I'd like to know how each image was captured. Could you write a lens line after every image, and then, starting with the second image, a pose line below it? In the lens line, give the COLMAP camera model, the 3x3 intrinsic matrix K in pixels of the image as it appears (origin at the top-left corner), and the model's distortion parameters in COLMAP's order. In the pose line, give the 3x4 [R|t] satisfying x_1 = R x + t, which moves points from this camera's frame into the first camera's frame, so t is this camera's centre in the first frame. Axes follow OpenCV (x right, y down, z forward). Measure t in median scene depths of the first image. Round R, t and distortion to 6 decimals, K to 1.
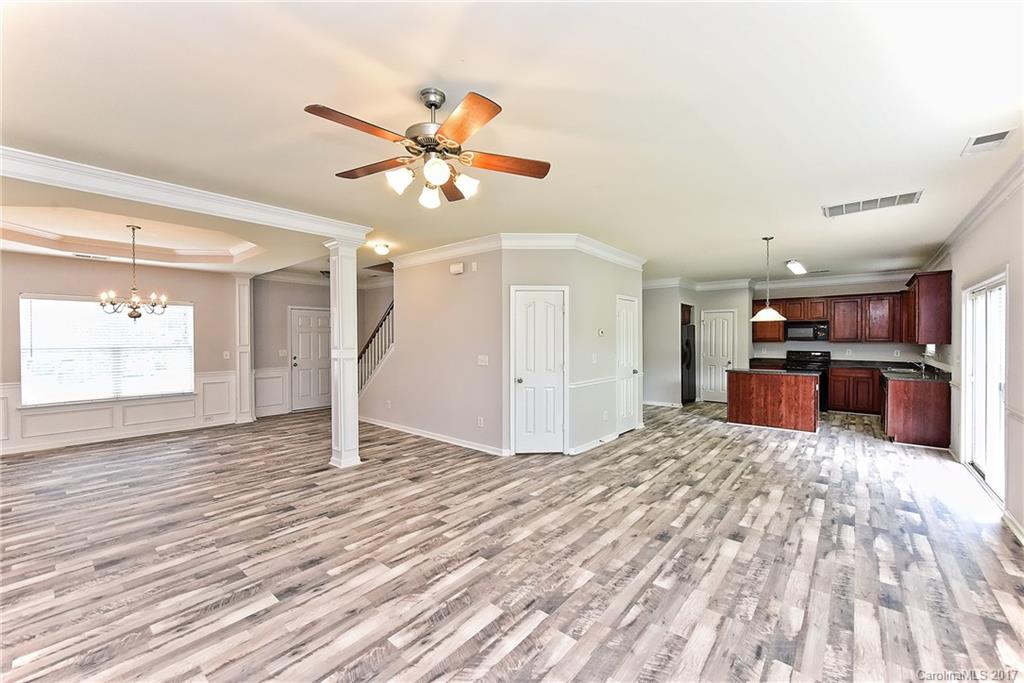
lens RADIAL K [[404.8, 0, 513.5], [0, 404.8, 343.4], [0, 0, 1]] dist [0.002900, -0.001549]
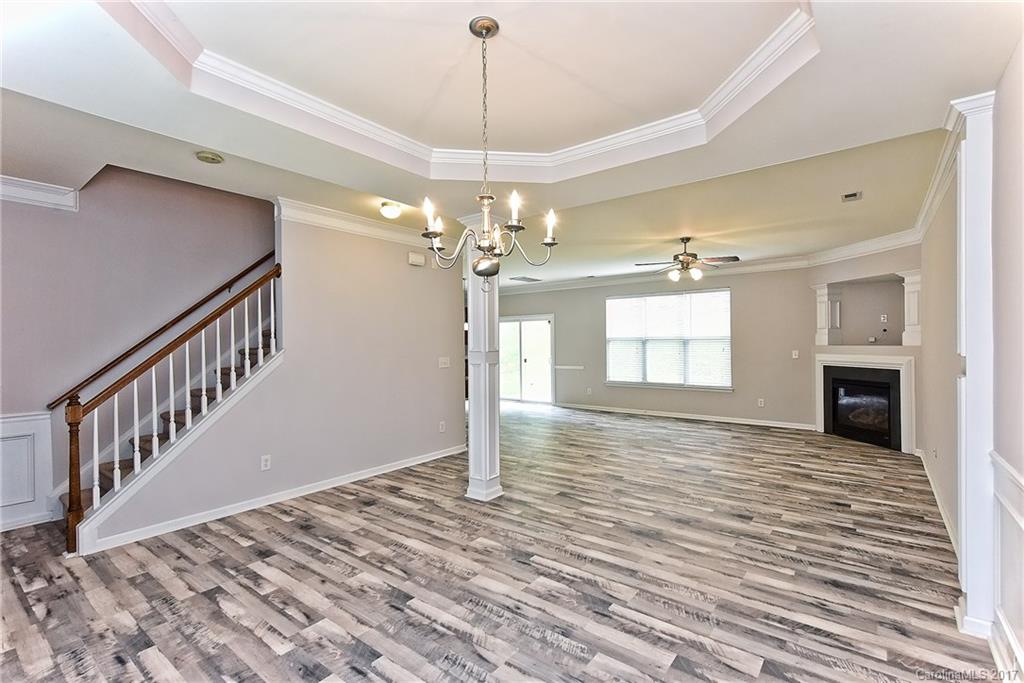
lens RADIAL K [[464.2, 0, 516.5], [0, 464.2, 344.2], [0, 0, 1]] dist [0.006455, -0.001996]
pose [[-0.049056, -0.001544, 0.998795, -1.583188], [0.021818, 0.999759, 0.002618, -0.001193], [-0.998558, 0.021920, -0.049011, 1.163363]]
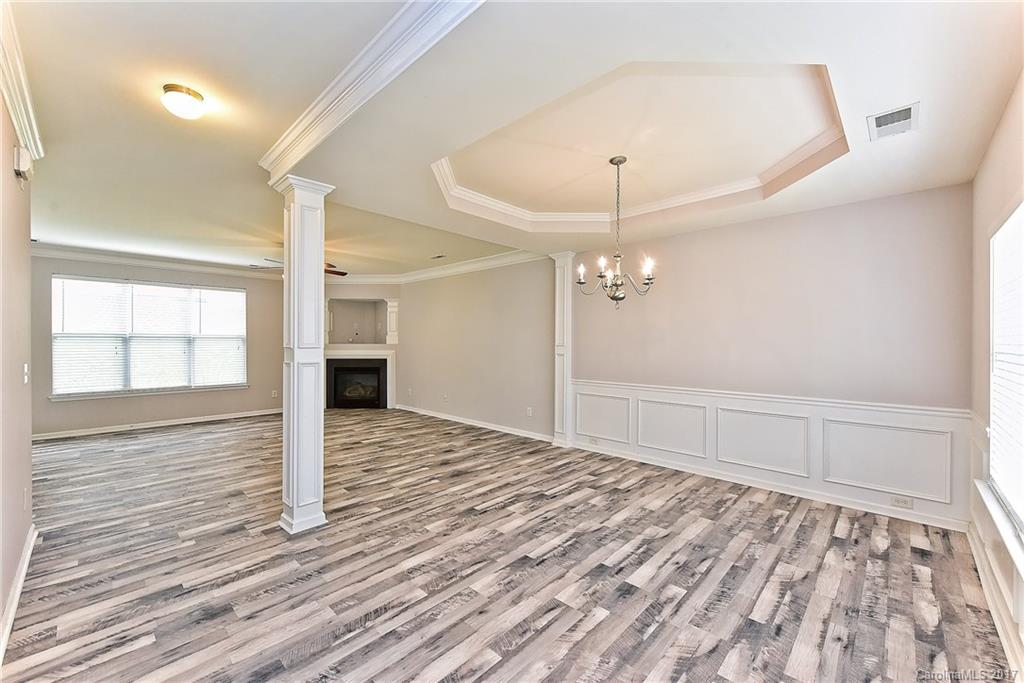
lens RADIAL K [[404.8, 0, 512.9], [0, 404.8, 341.8], [0, 0, 1]] dist [0.002900, -0.001549]
pose [[-0.998304, -0.000270, 0.058212, -0.941996], [0.000515, 0.999909, 0.013466, -0.004816], [-0.058211, 0.013473, -0.998213, 1.940165]]
